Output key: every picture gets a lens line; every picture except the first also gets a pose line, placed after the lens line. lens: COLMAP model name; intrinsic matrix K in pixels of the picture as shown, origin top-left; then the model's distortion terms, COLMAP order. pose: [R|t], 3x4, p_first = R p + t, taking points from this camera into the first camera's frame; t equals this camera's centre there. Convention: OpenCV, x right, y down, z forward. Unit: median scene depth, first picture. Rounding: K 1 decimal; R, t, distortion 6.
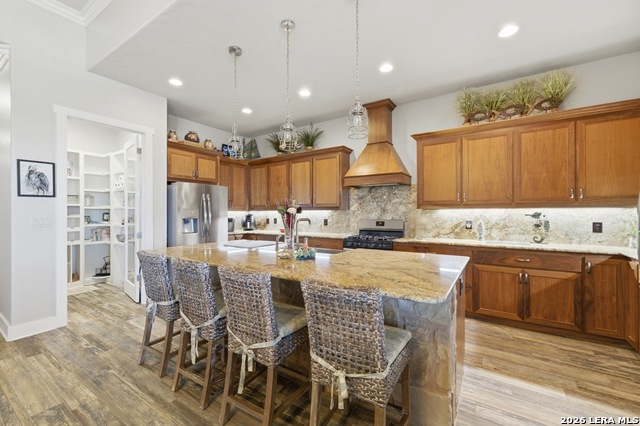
lens RADIAL K [[268.5, 0, 319.3], [0, 268.5, 213.0], [0, 0, 1]] dist [-0.004073, 0.000333]
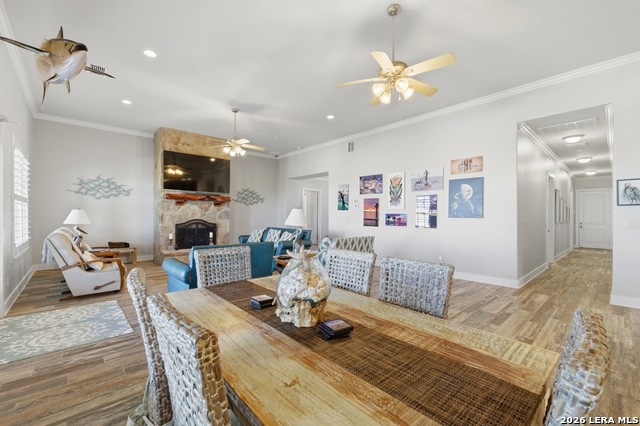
lens RADIAL K [[268.5, 0, 319.8], [0, 268.5, 214.5], [0, 0, 1]] dist [-0.004073, 0.000333]
pose [[-0.248860, 0.000509, -0.968539, 0.568752], [-0.004906, 0.999986, 0.001786, -0.008714], [0.968527, 0.005196, -0.248854, -0.163707]]
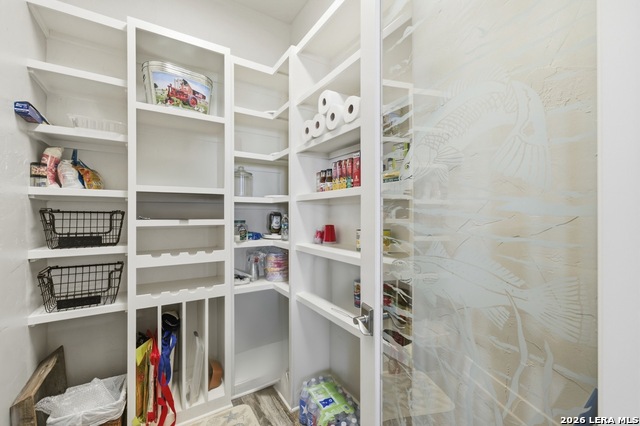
lens RADIAL K [[268.5, 0, 320.2], [0, 268.5, 212.4], [0, 0, 1]] dist [-0.004073, 0.000333]
pose [[0.915508, 0.003547, -0.402283, -0.597825], [-0.004602, 0.999988, -0.001655, -0.001043], [0.402273, 0.003367, 0.915514, 0.683565]]
